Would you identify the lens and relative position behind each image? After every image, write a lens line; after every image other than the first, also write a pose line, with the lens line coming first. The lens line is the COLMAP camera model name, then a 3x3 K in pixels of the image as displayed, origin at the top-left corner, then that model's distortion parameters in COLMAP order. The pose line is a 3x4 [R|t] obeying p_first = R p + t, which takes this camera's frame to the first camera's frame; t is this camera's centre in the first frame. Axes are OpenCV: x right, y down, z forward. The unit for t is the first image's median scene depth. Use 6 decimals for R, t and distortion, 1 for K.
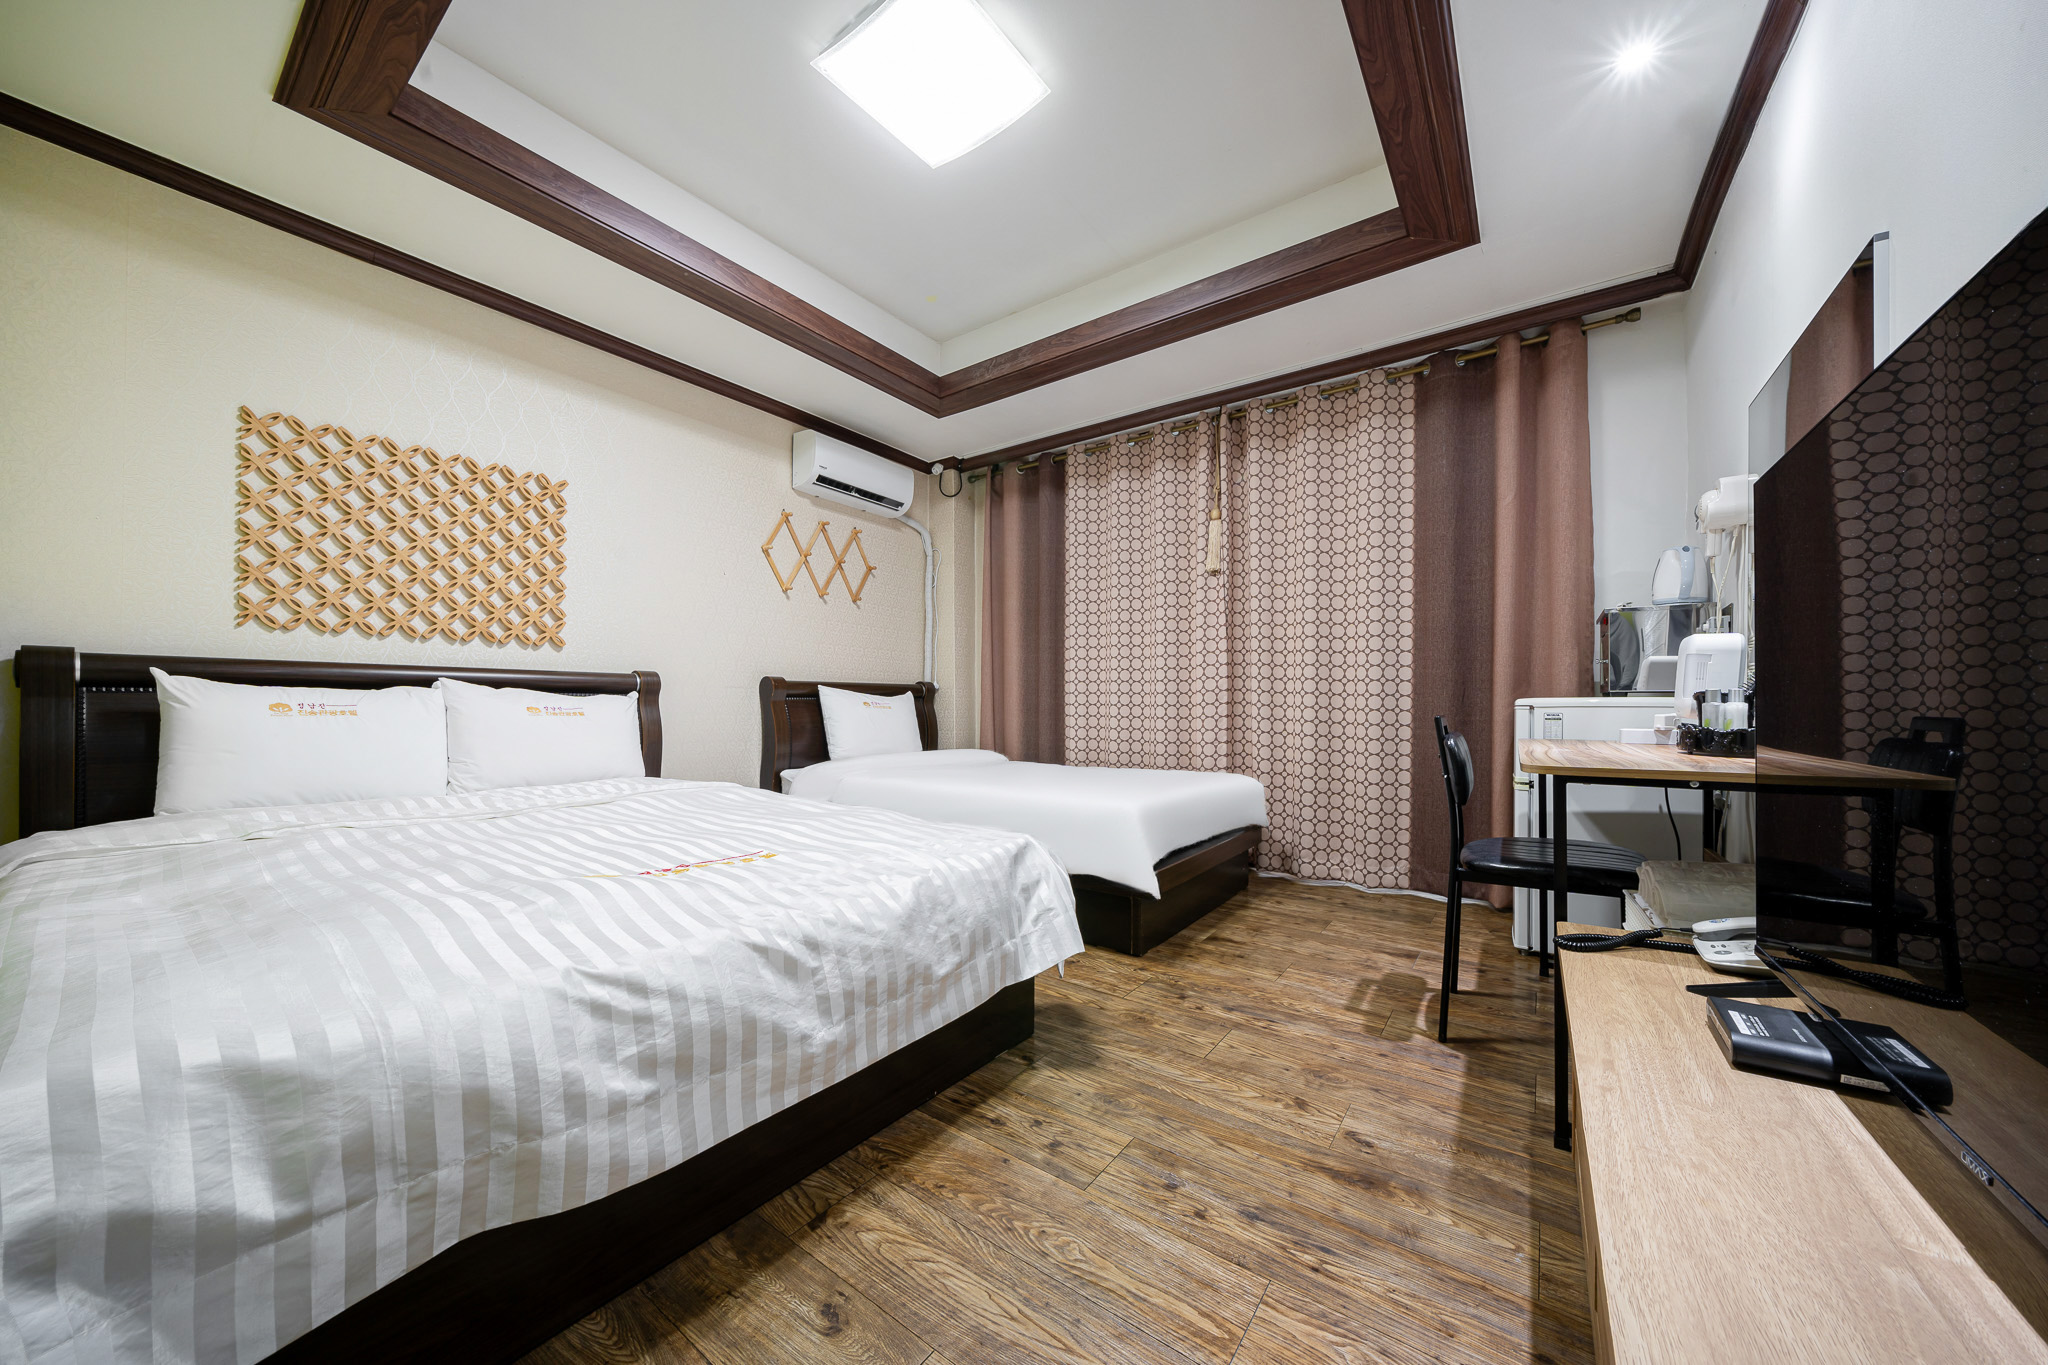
lens RADIAL K [[715.2, 0, 1048.4], [0, 715.2, 703.5], [0, 0, 1]] dist [0.000057, 0.000255]
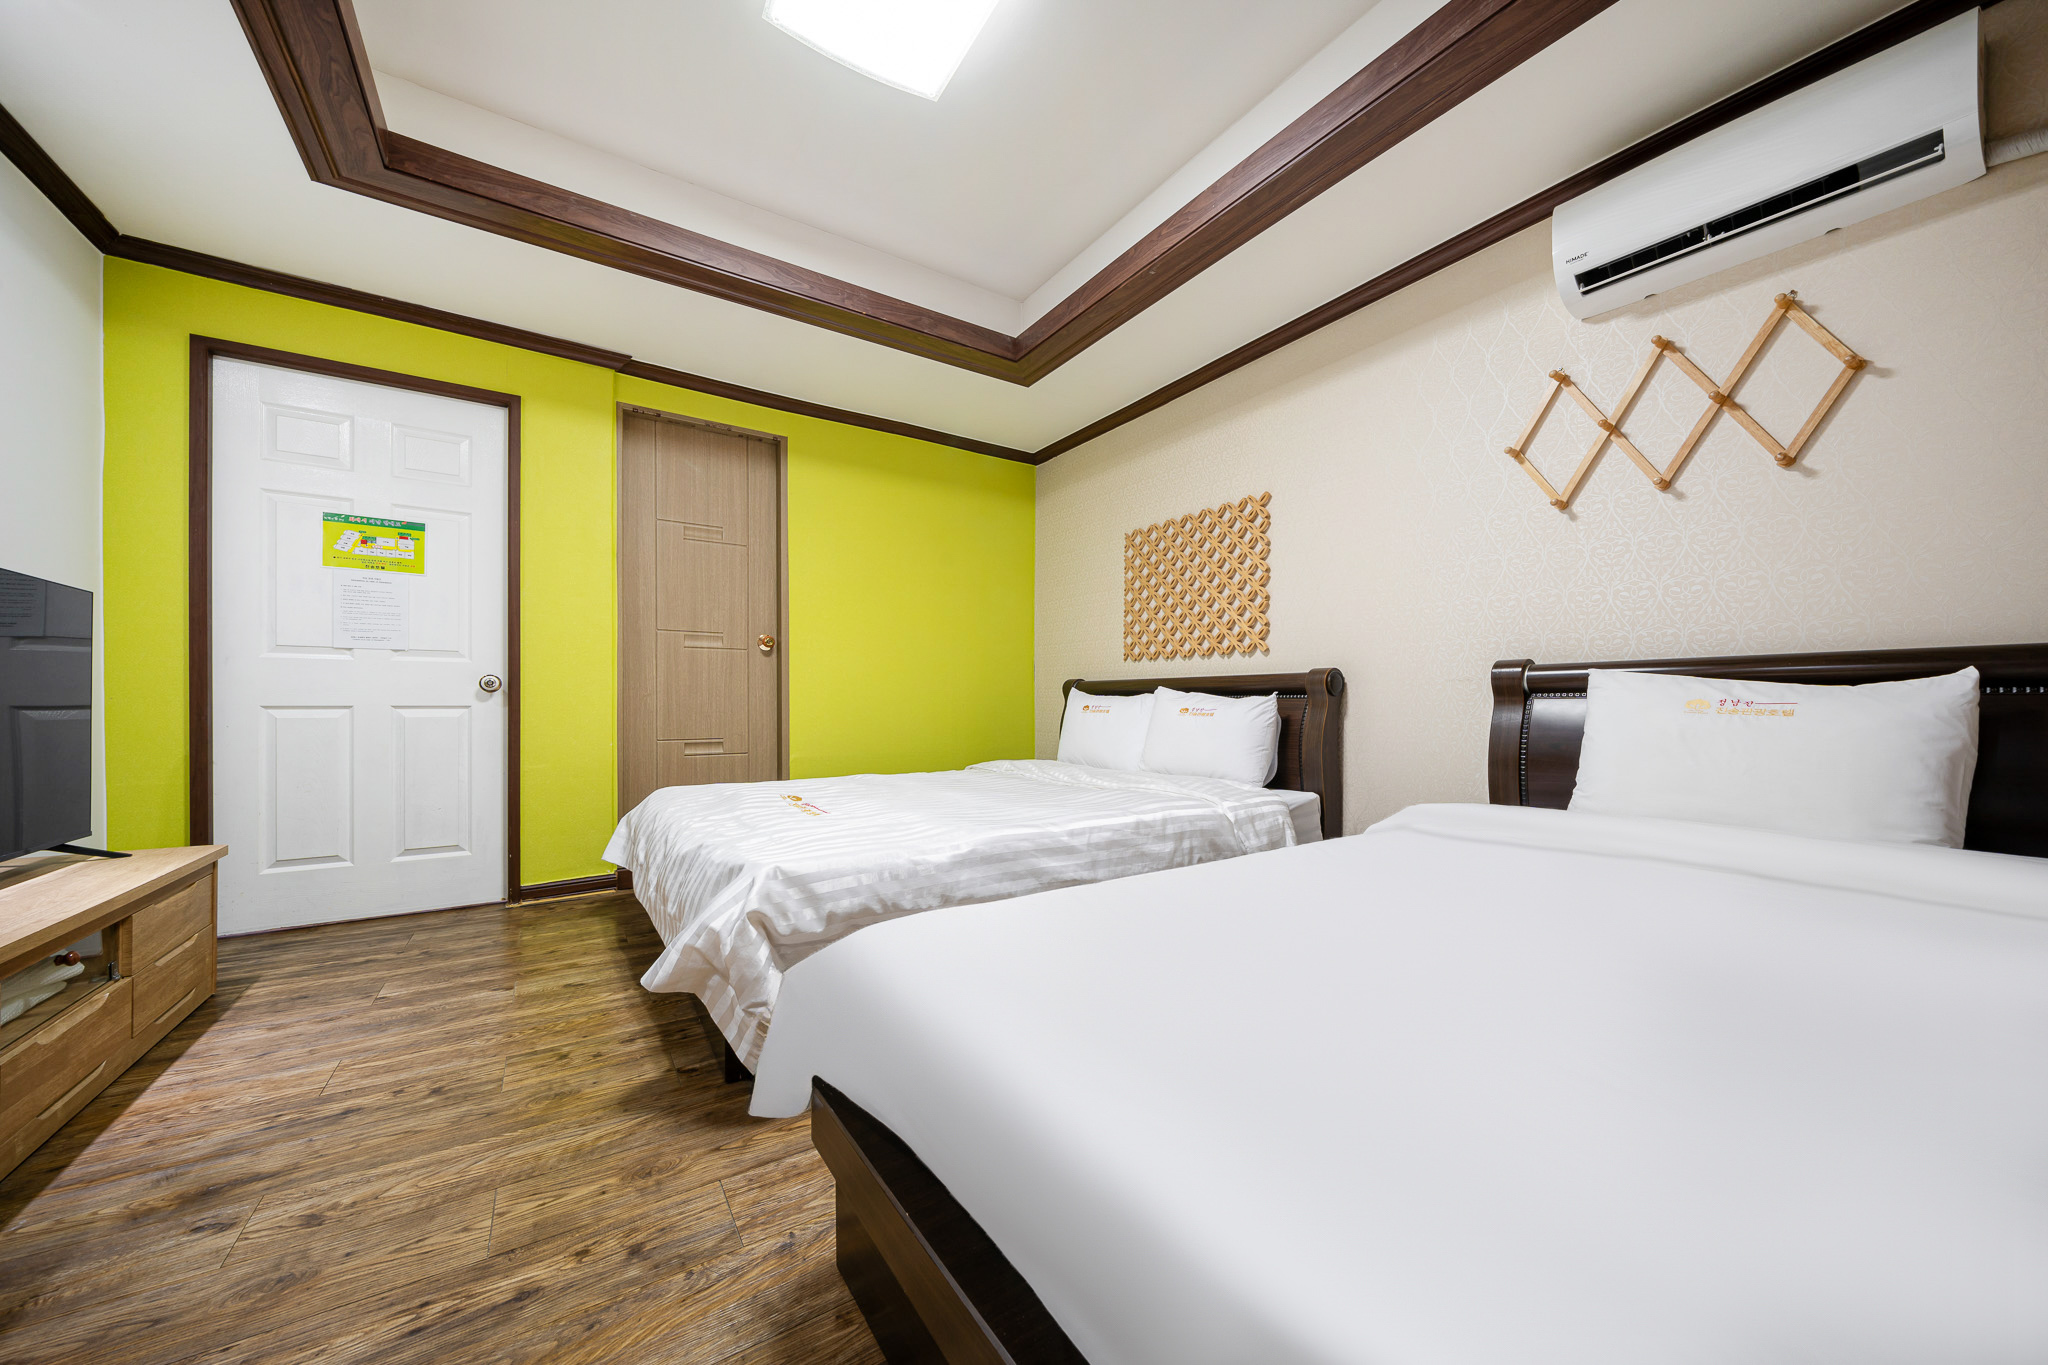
lens RADIAL K [[715.2, 0, 1048.4], [0, 715.2, 703.5], [0, 0, 1]] dist [0.000057, 0.000255]
pose [[-0.360597, -0.001141, -0.932721, 0.430897], [0.005157, 0.999982, -0.003217, -0.000475], [0.932708, -0.005970, -0.360584, 1.105387]]
